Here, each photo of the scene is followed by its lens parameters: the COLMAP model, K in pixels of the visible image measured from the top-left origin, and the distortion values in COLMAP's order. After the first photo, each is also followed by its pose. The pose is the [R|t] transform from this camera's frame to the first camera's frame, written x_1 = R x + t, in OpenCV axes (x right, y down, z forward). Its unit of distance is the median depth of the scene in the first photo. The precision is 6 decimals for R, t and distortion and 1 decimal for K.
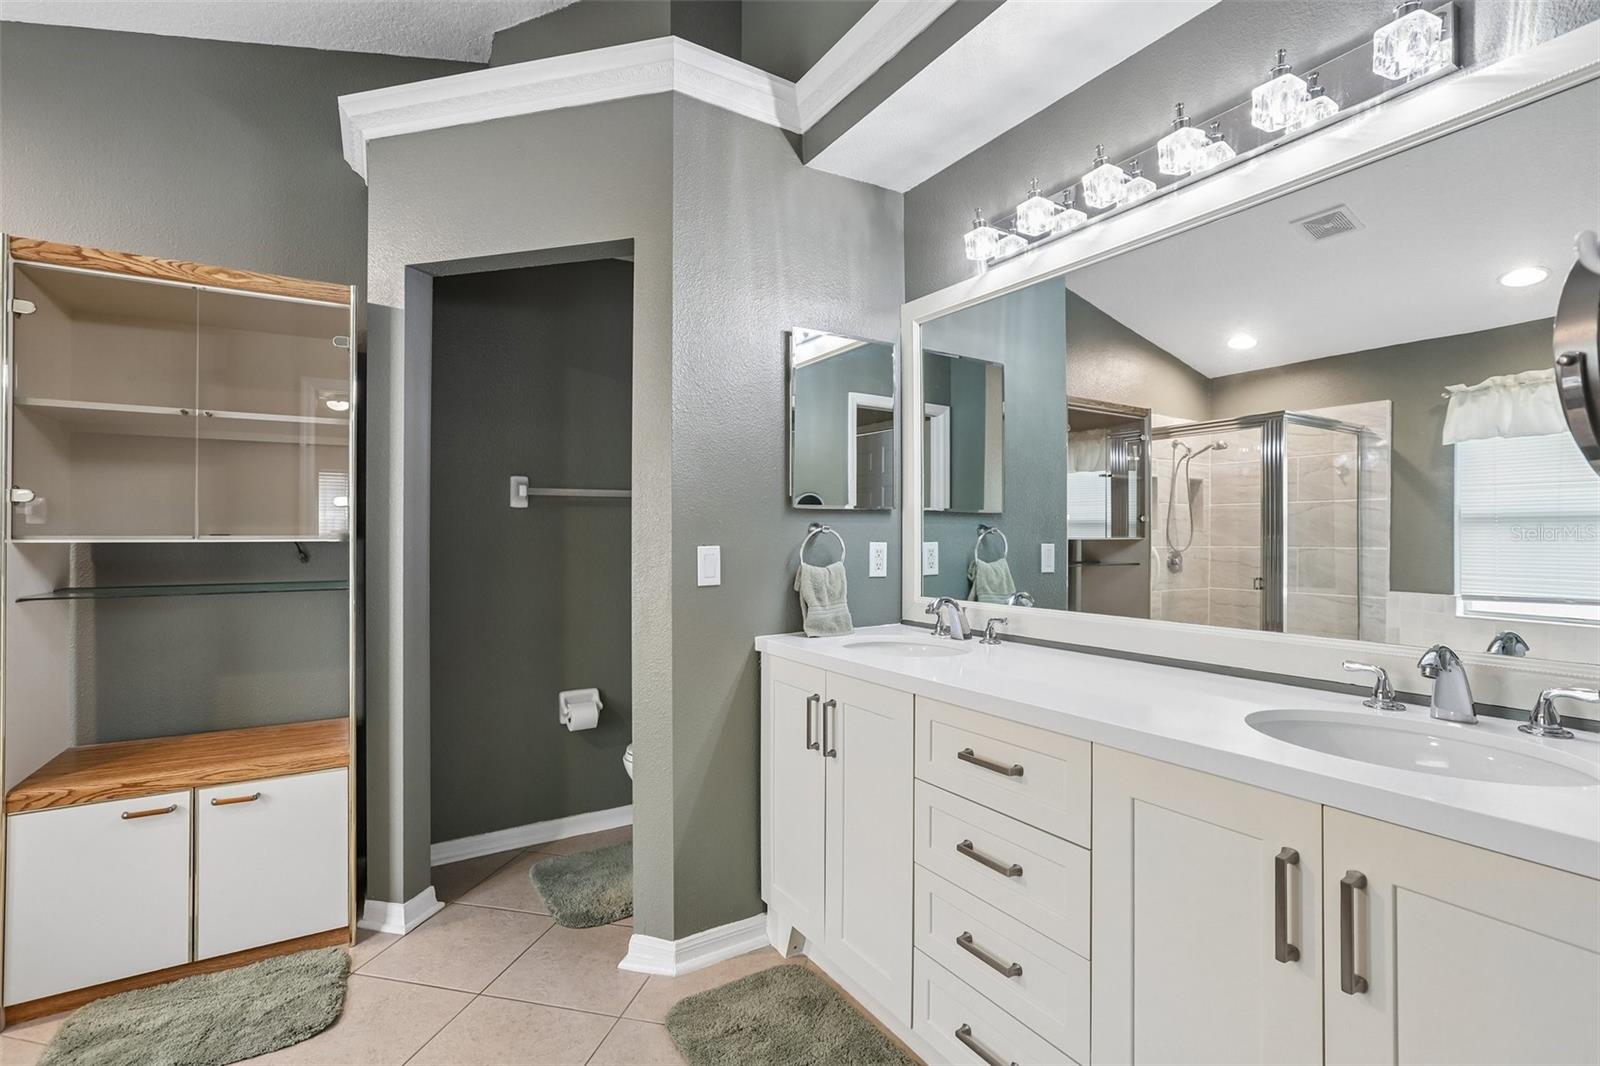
lens RADIAL K [[737.8, 0, 800.6], [0, 737.8, 539.1], [0, 0, 1]] dist [-0.043115, 0.026693]
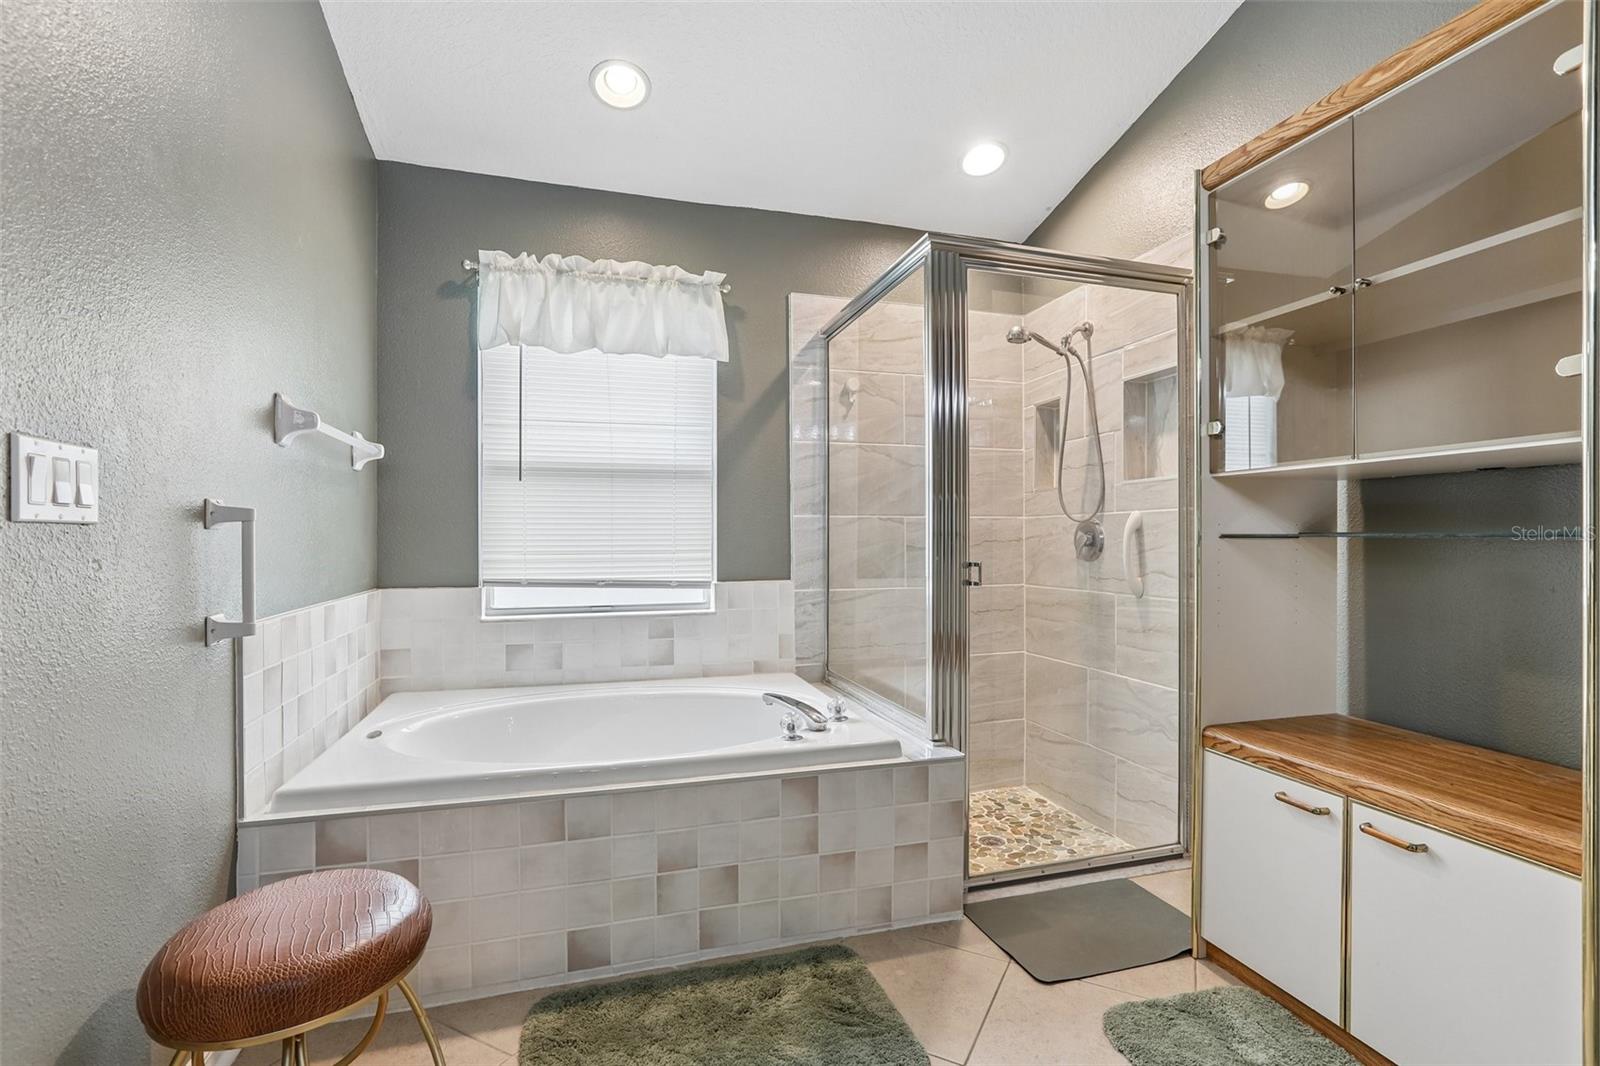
lens RADIAL K [[737.8, 0, 800.6], [0, 737.8, 539.1], [0, 0, 1]] dist [-0.043115, 0.026693]
pose [[-0.252222, 0.005770, -0.967652, 0.018325], [0.002350, 0.999983, 0.005351, 0.075740], [0.967666, -0.000924, -0.252232, 0.650187]]
